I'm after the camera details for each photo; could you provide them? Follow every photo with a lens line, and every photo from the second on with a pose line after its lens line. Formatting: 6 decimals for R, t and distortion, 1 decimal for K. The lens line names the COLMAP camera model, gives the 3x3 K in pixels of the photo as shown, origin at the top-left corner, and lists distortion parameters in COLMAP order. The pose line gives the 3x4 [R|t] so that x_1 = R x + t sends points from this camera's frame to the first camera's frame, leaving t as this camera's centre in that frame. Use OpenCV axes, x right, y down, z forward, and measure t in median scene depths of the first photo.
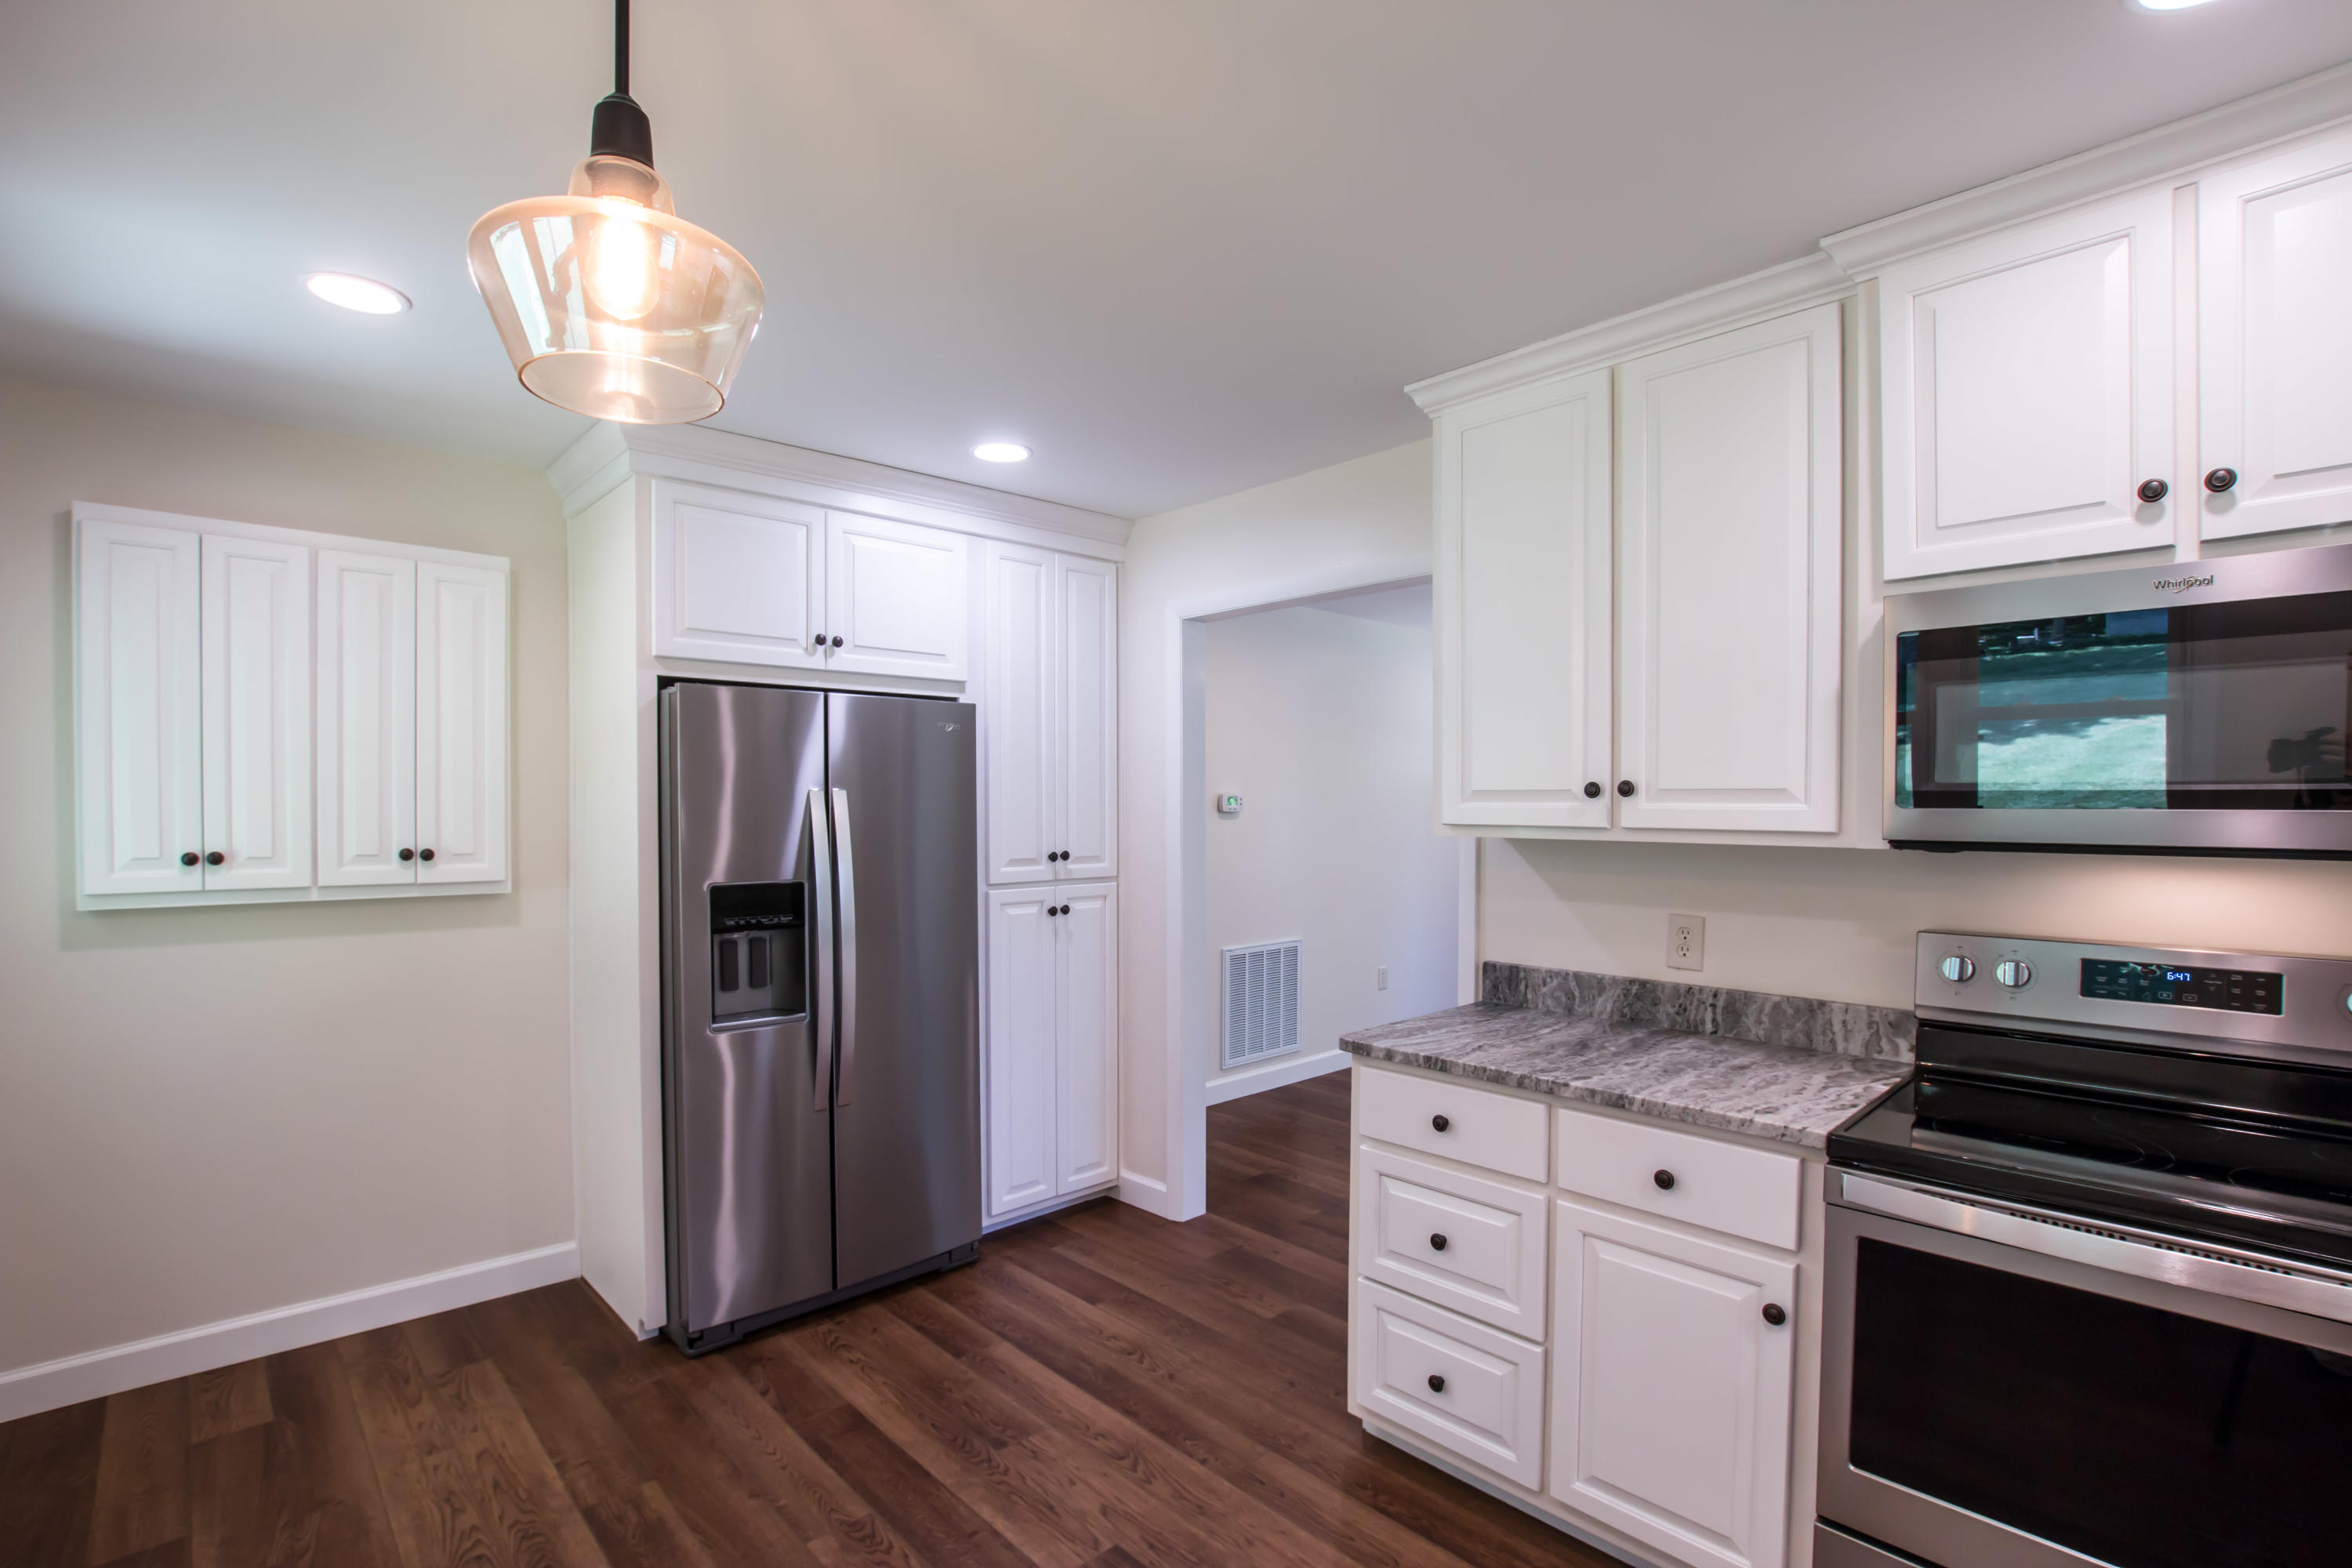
lens RADIAL K [[1093.4, 0, 1161.9], [0, 1093.4, 821.7], [0, 0, 1]] dist [-0.027722, 0.000021]
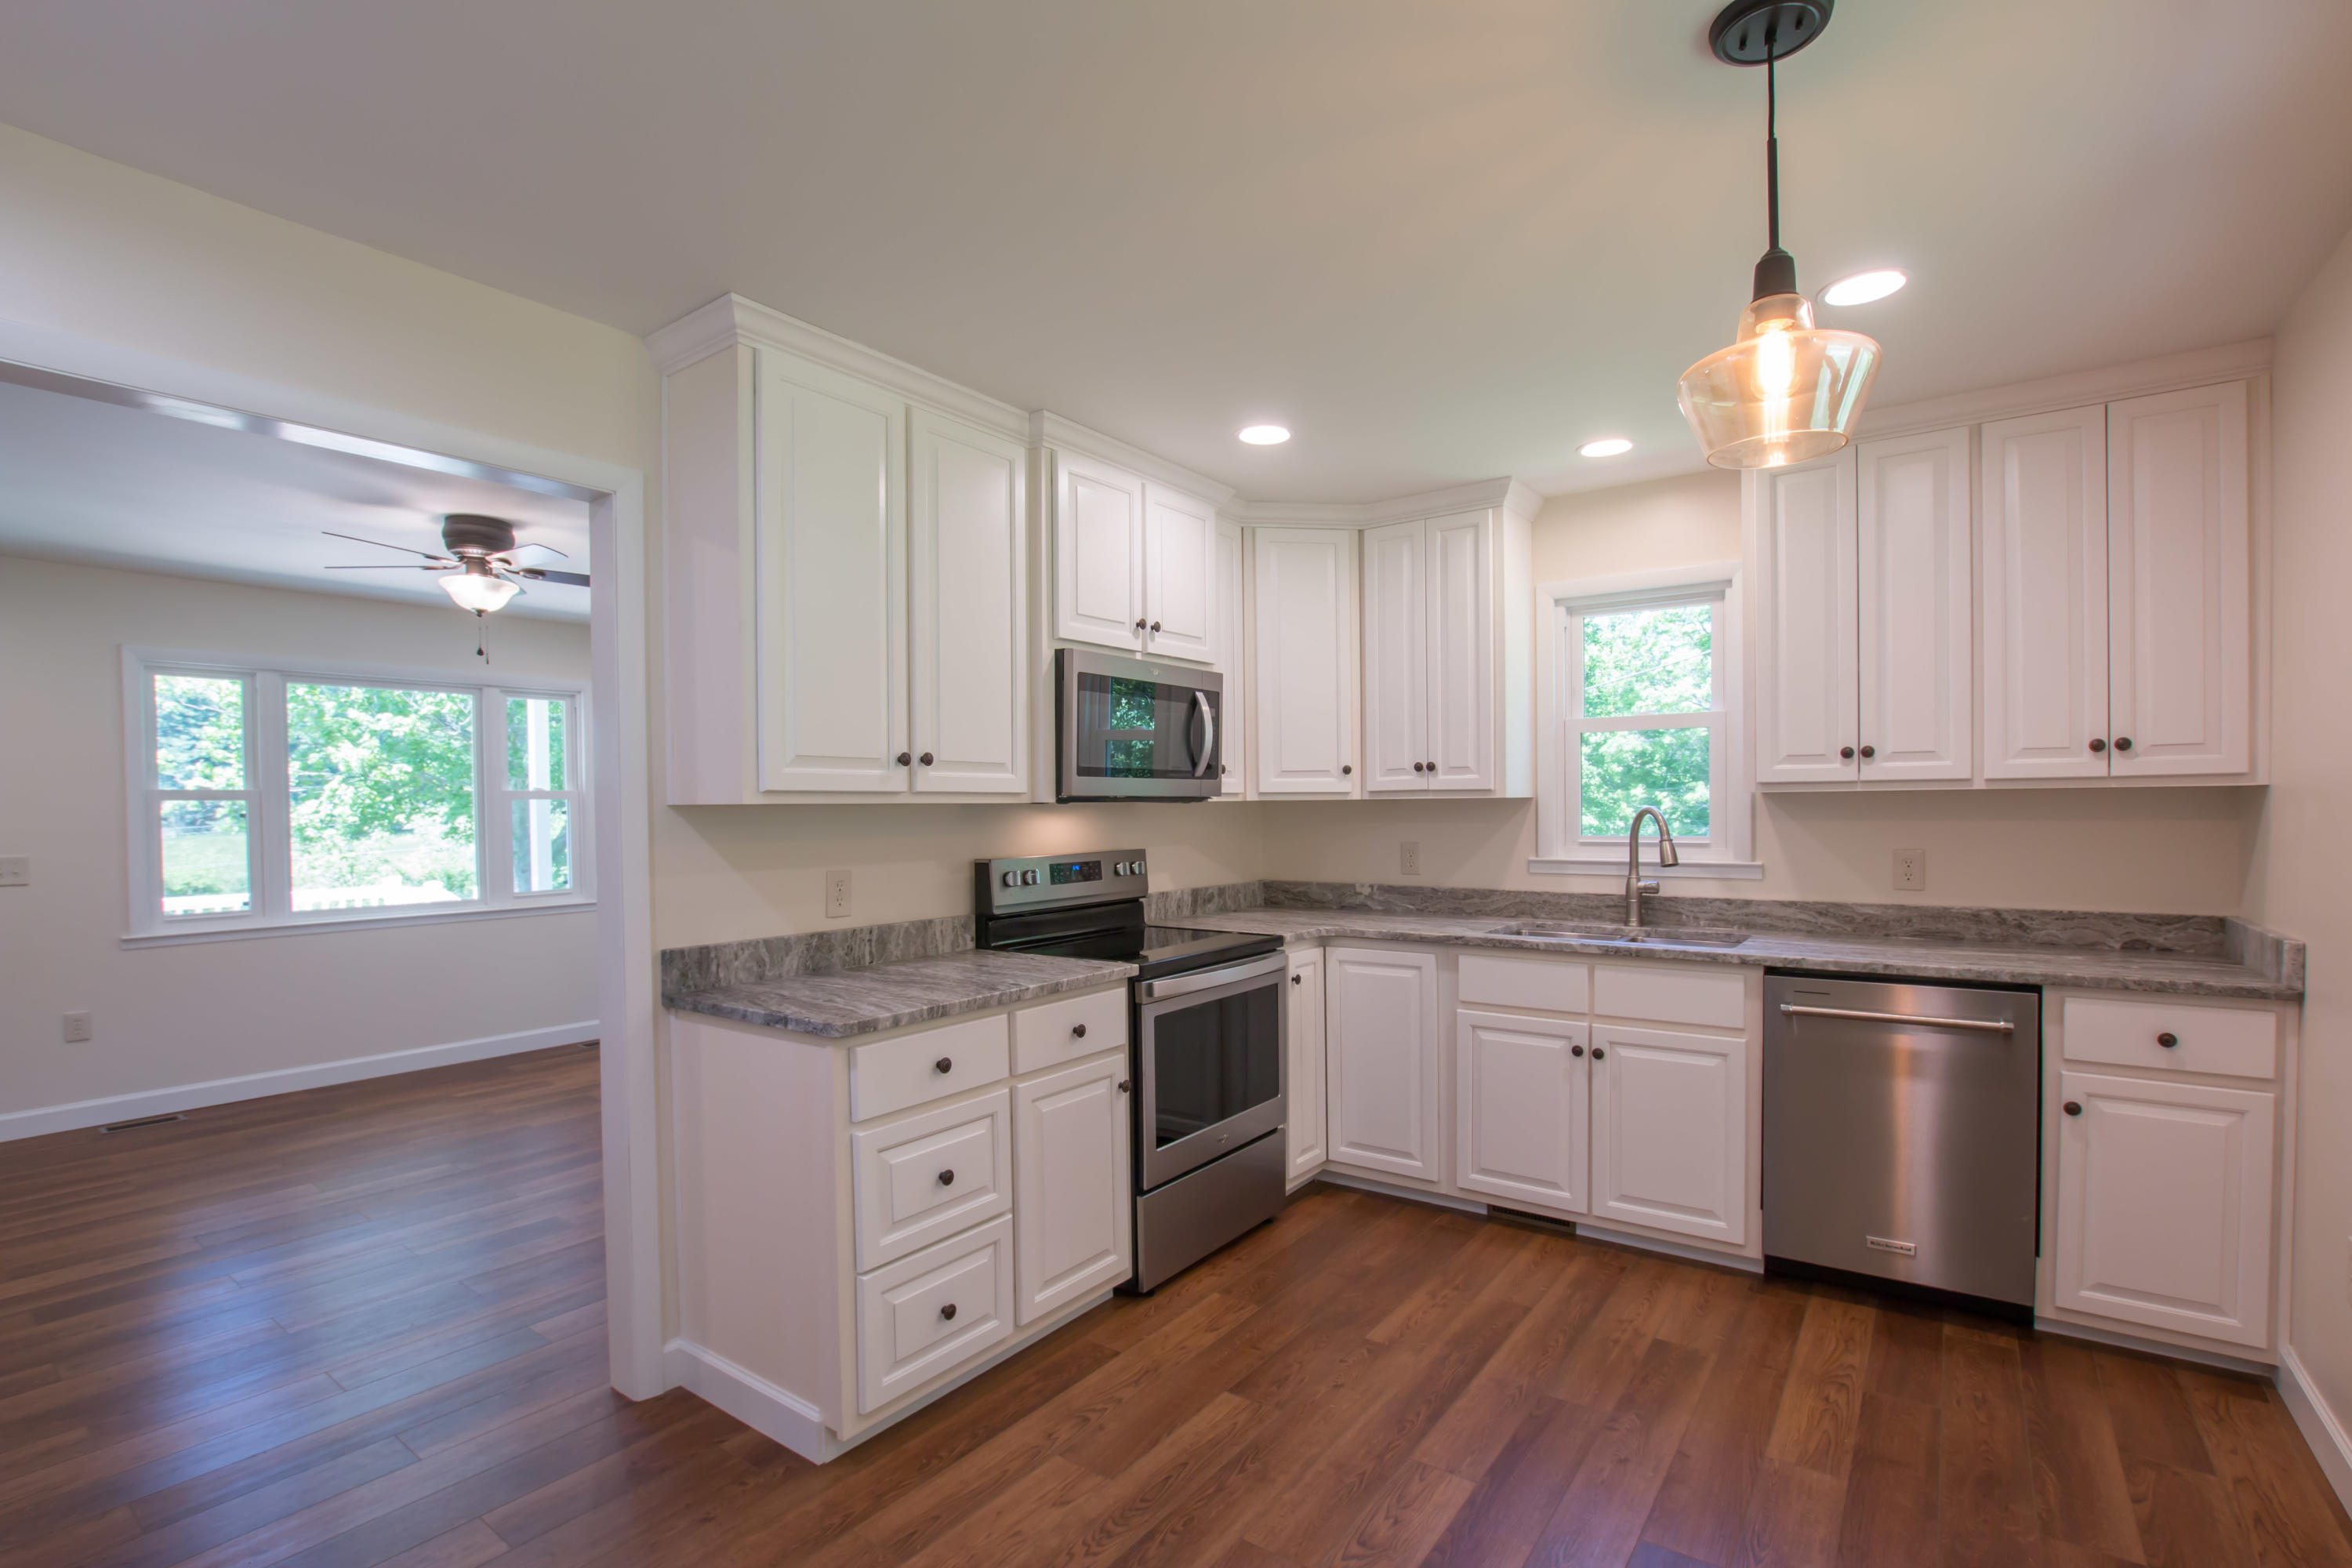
lens RADIAL K [[1077.0, 0, 1160.1], [0, 1077.0, 827.6], [0, 0, 1]] dist [-0.036473, 0.006030]
pose [[-0.185103, -0.014781, 0.982608, -0.823158], [0.031894, 0.999270, 0.021039, 0.029827], [-0.982201, 0.035234, -0.184496, 0.994744]]
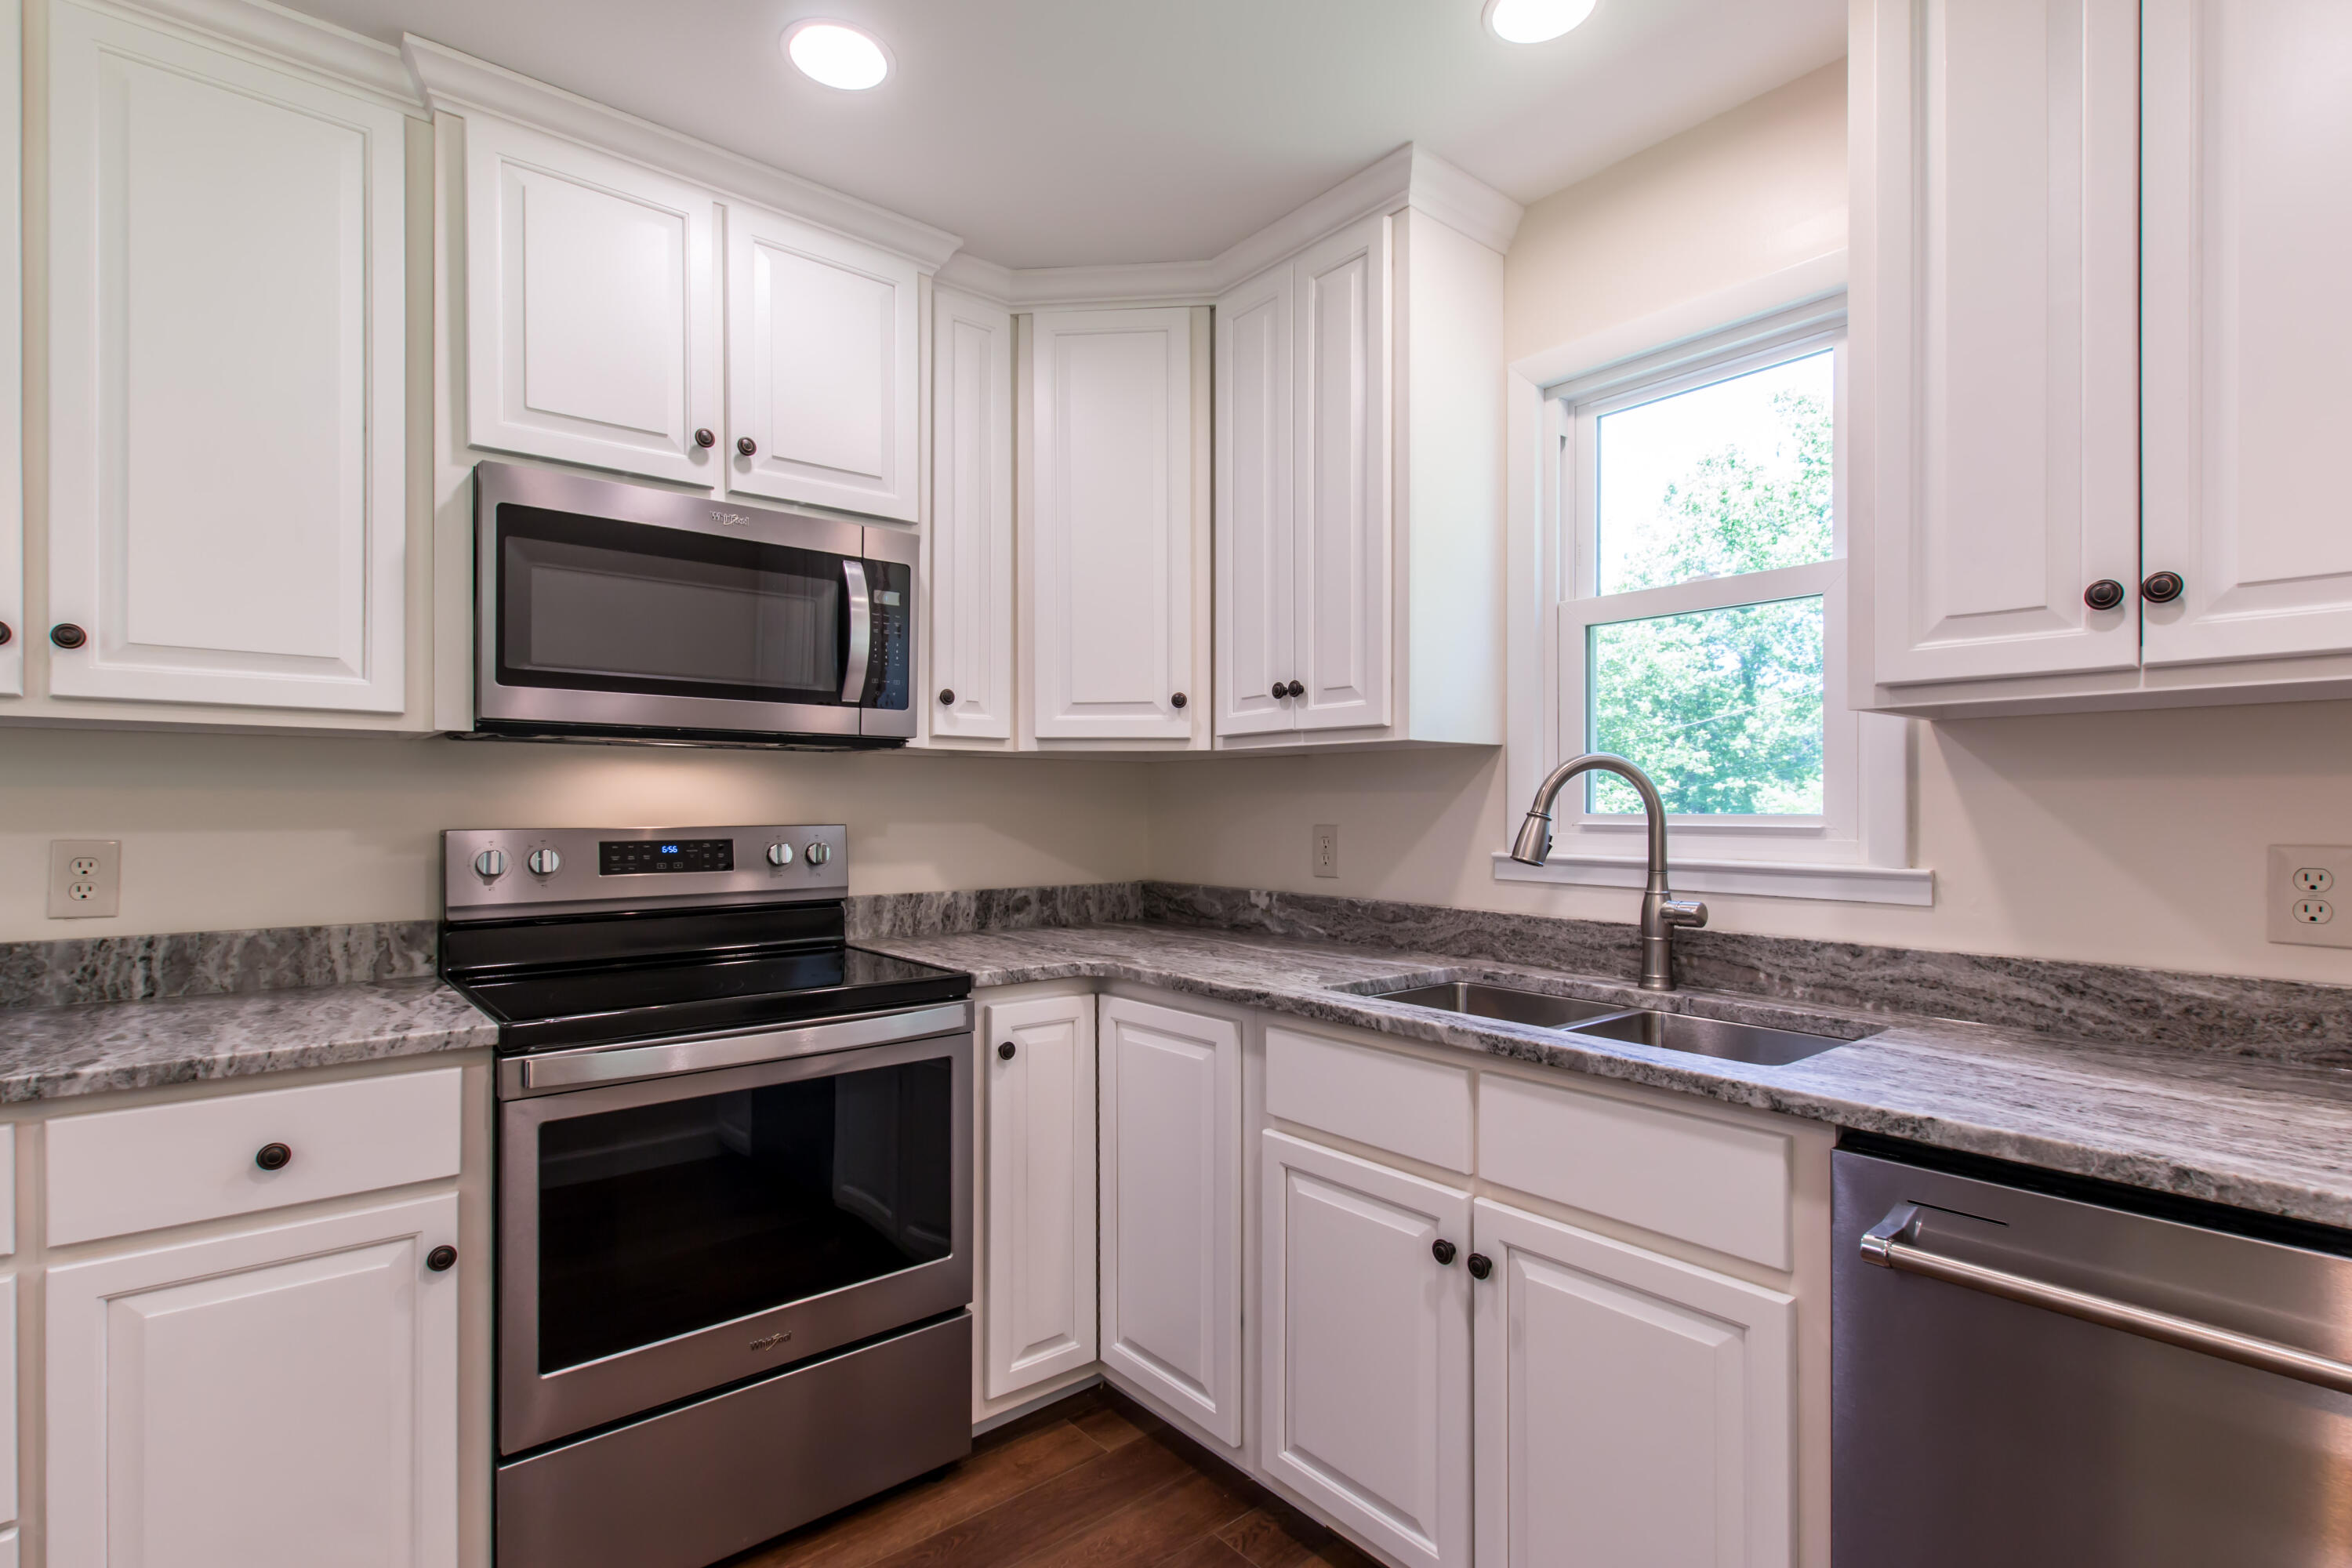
lens RADIAL K [[1096.4, 0, 1163.3], [0, 1096.4, 805.3], [0, 0, 1]] dist [0.003761, -0.000208]
pose [[0.056878, 0.003613, 0.998375, -0.214380], [0.020630, 0.999776, -0.004793, 0.092896], [-0.998168, 0.020869, 0.056791, 0.301047]]
